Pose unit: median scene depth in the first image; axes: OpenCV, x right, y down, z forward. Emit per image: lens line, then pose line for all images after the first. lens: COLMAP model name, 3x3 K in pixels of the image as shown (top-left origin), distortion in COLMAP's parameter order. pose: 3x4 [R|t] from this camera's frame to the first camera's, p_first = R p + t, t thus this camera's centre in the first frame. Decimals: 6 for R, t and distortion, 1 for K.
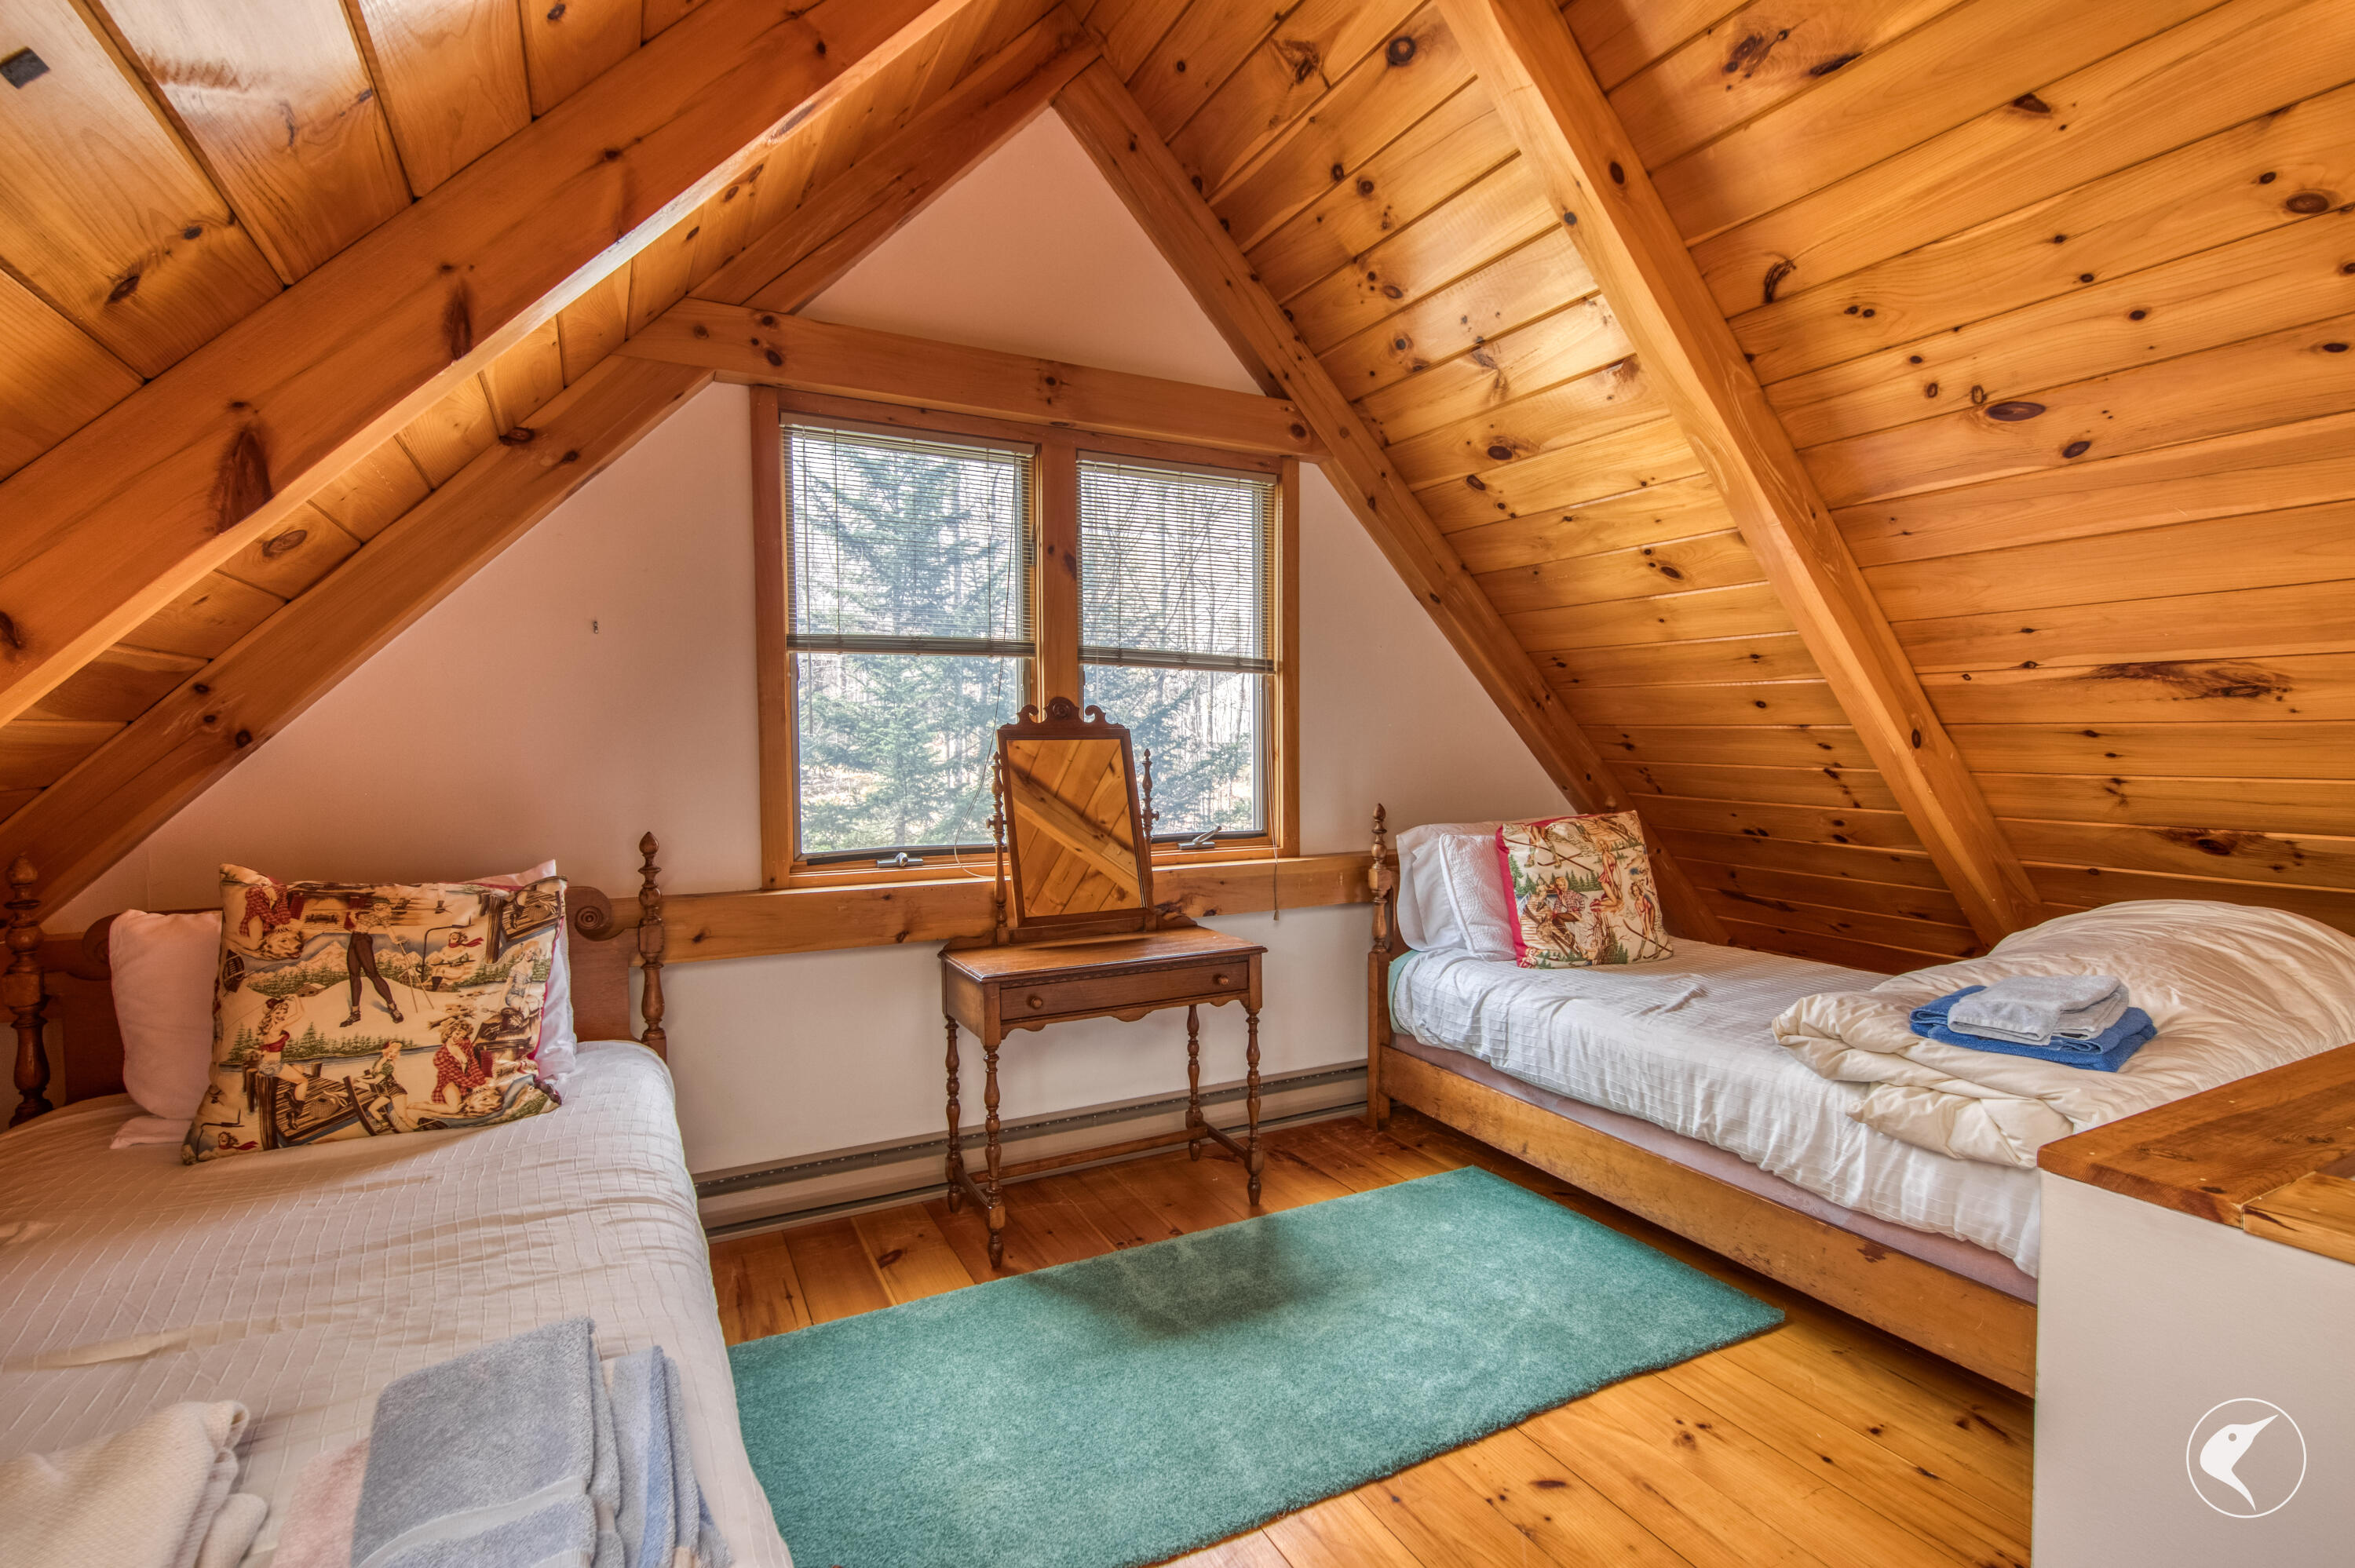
lens RADIAL K [[1078.1, 0, 1189.0], [0, 1078.1, 791.1], [0, 0, 1]] dist [0.005059, -0.000955]
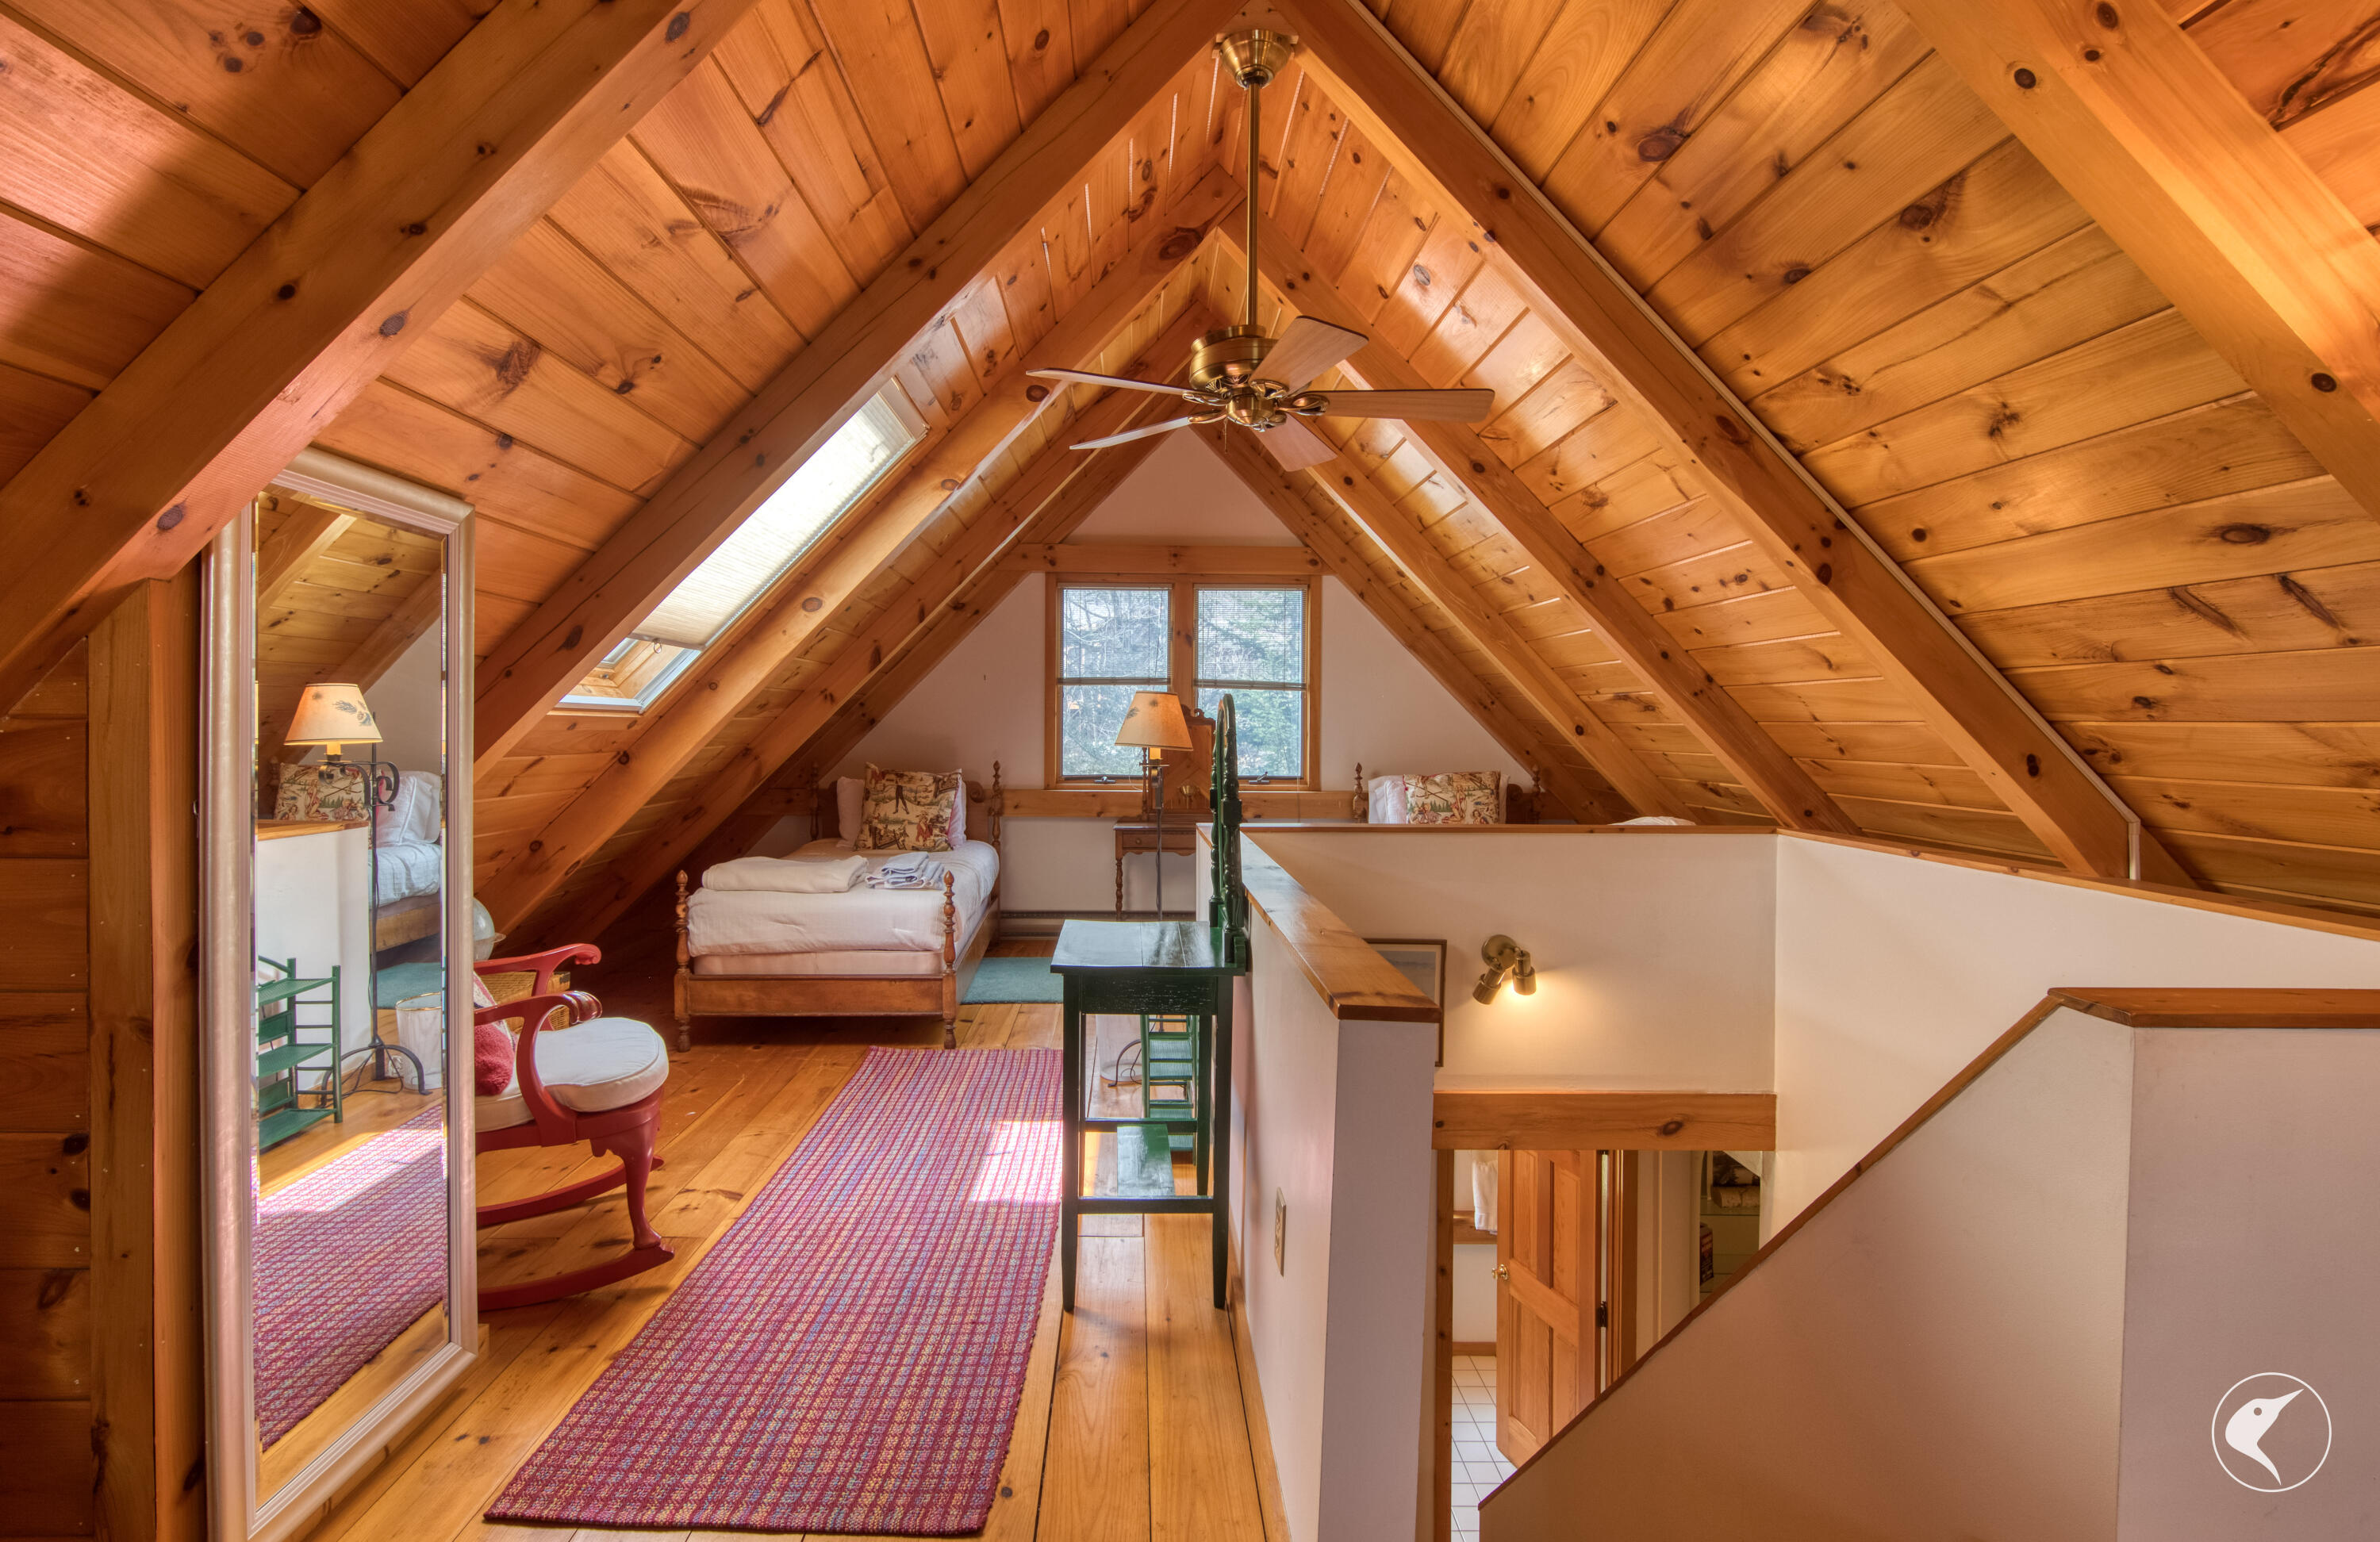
lens RADIAL K [[1111.0, 0, 1136.0], [0, 1111.0, 741.2], [0, 0, 1]] dist [0.008924, -0.004510]
pose [[0.885497, 0.018010, -0.464295, 0.913003], [-0.032732, 0.999184, -0.023668, 0.040624], [0.463490, 0.036155, 0.885364, -1.052498]]
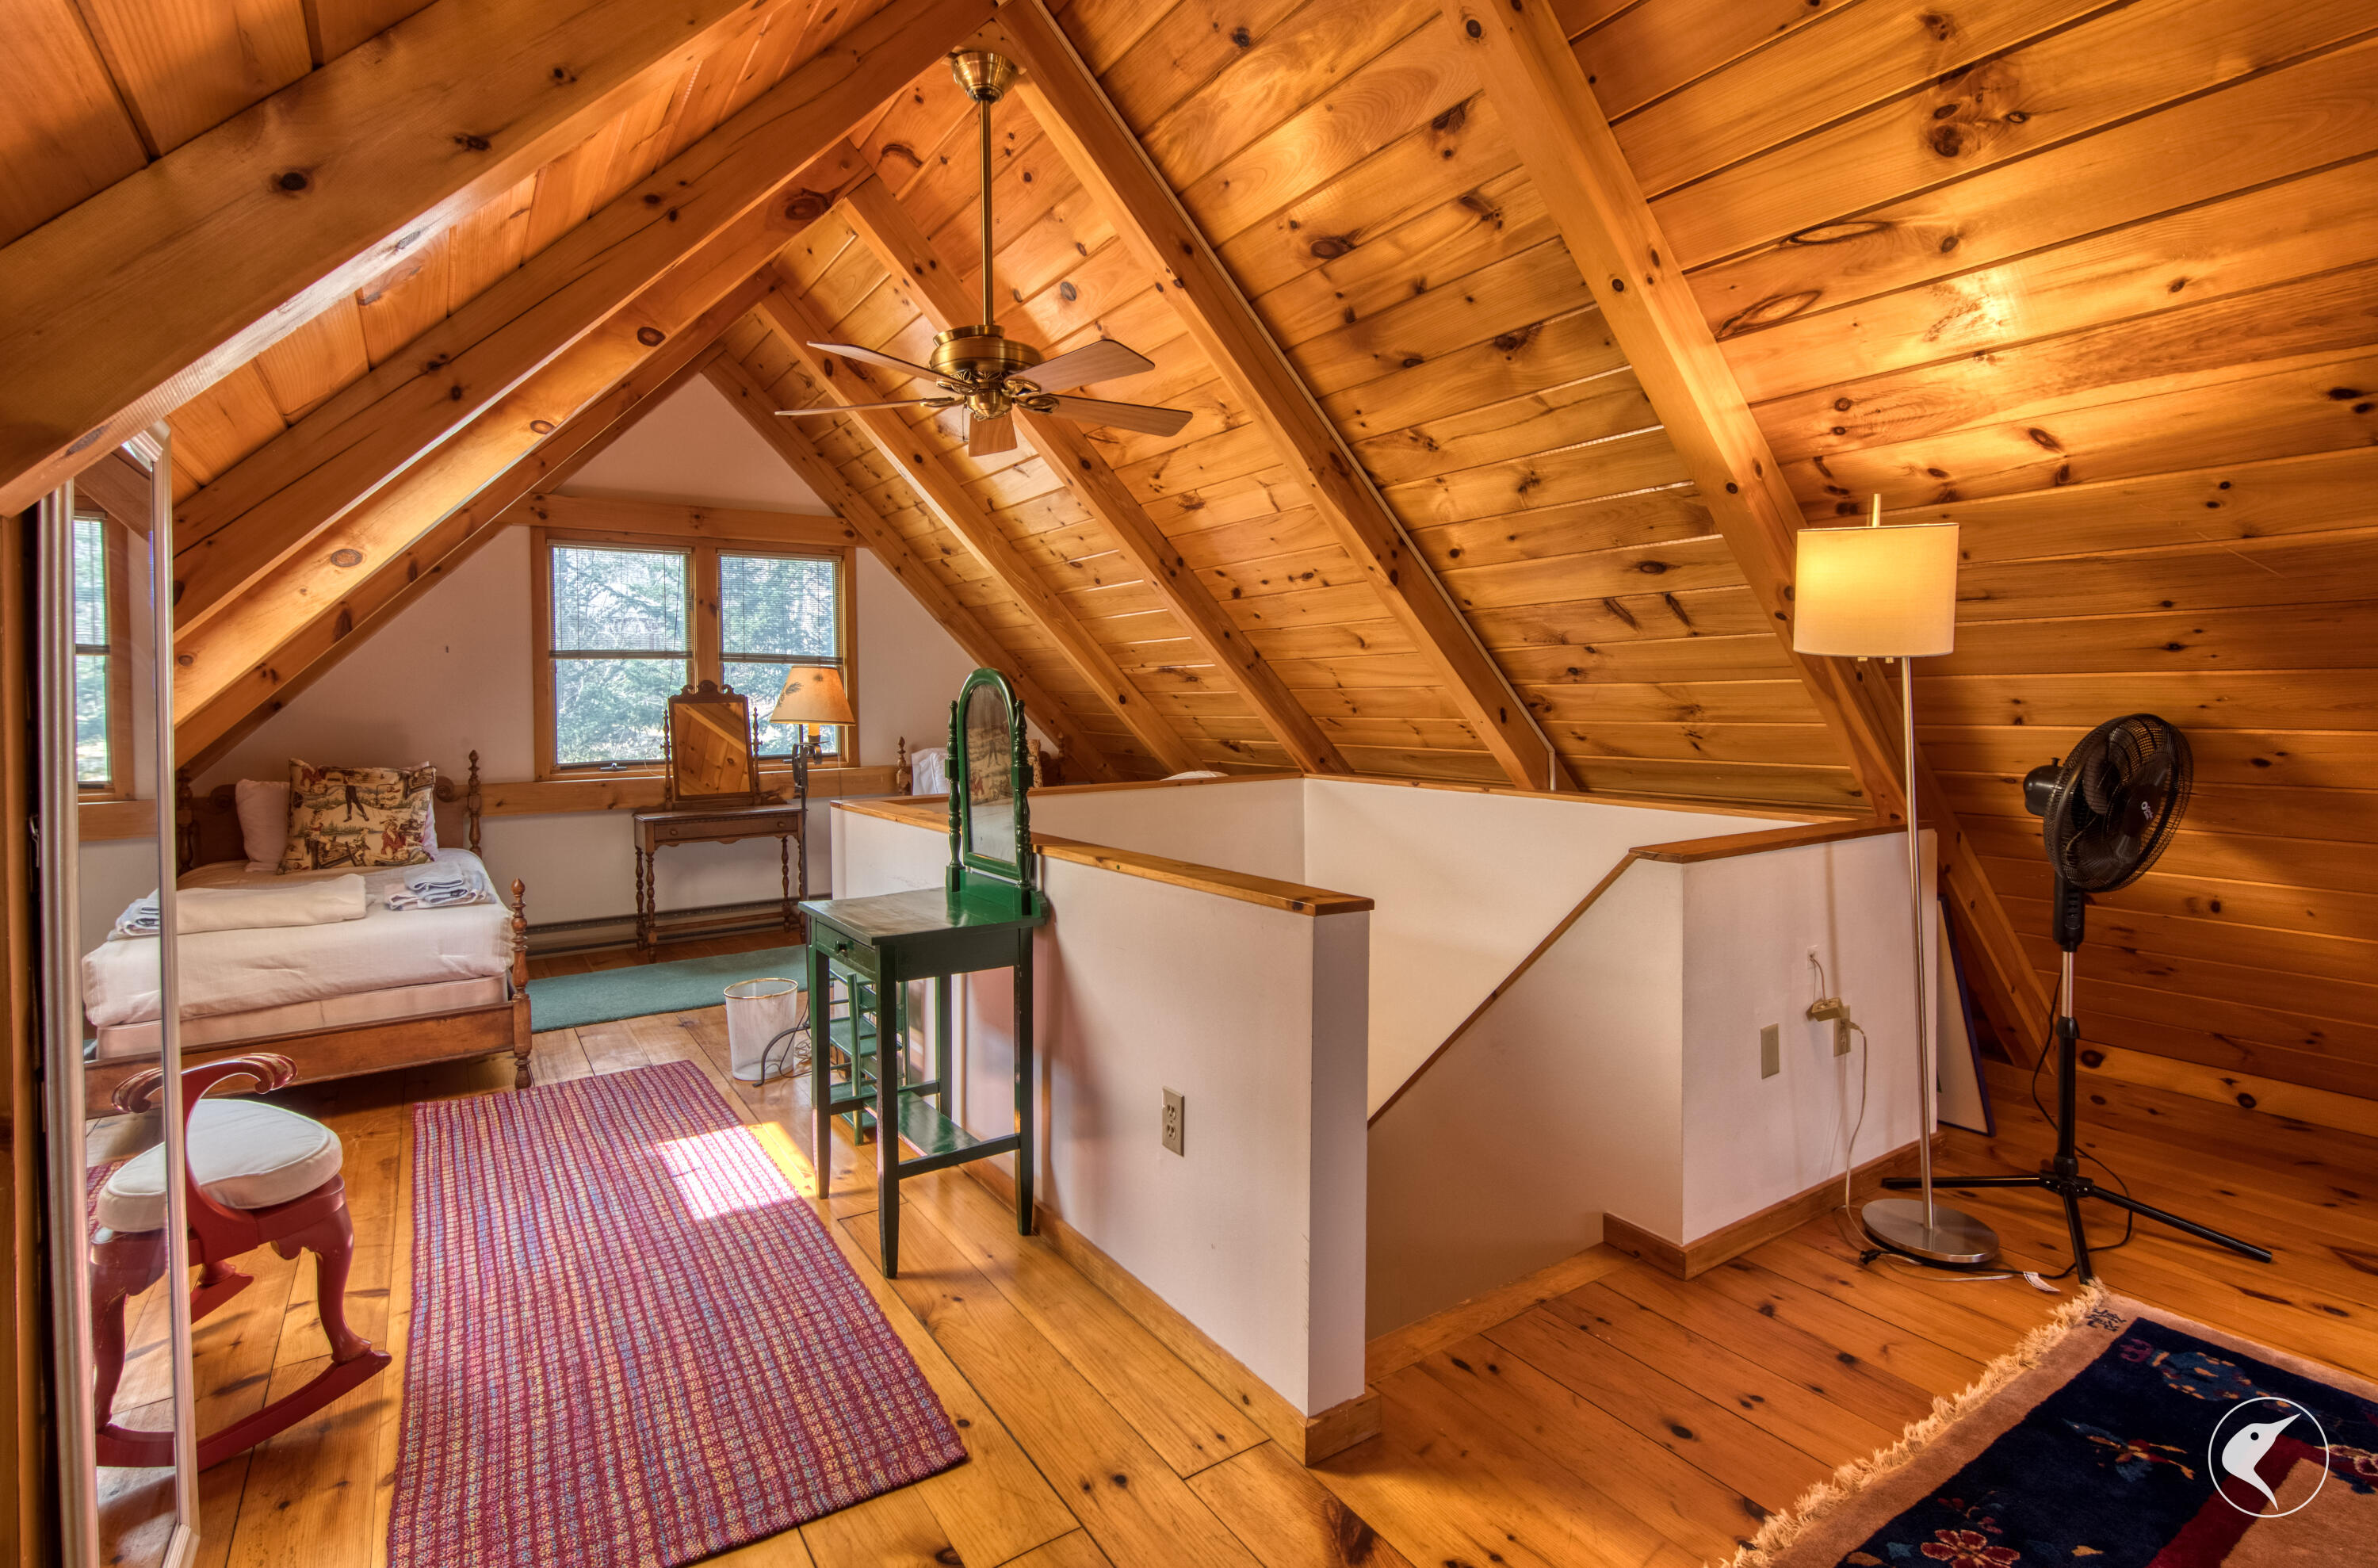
lens RADIAL K [[1154.7, 0, 1180.7], [0, 1154.7, 703.8], [0, 0, 1]] dist [0.019769, -0.006997]
pose [[0.996203, -0.008343, 0.086664, 0.612891], [0.011954, 0.999078, -0.041238, 0.054137], [-0.086240, 0.042118, 0.995384, -1.249793]]
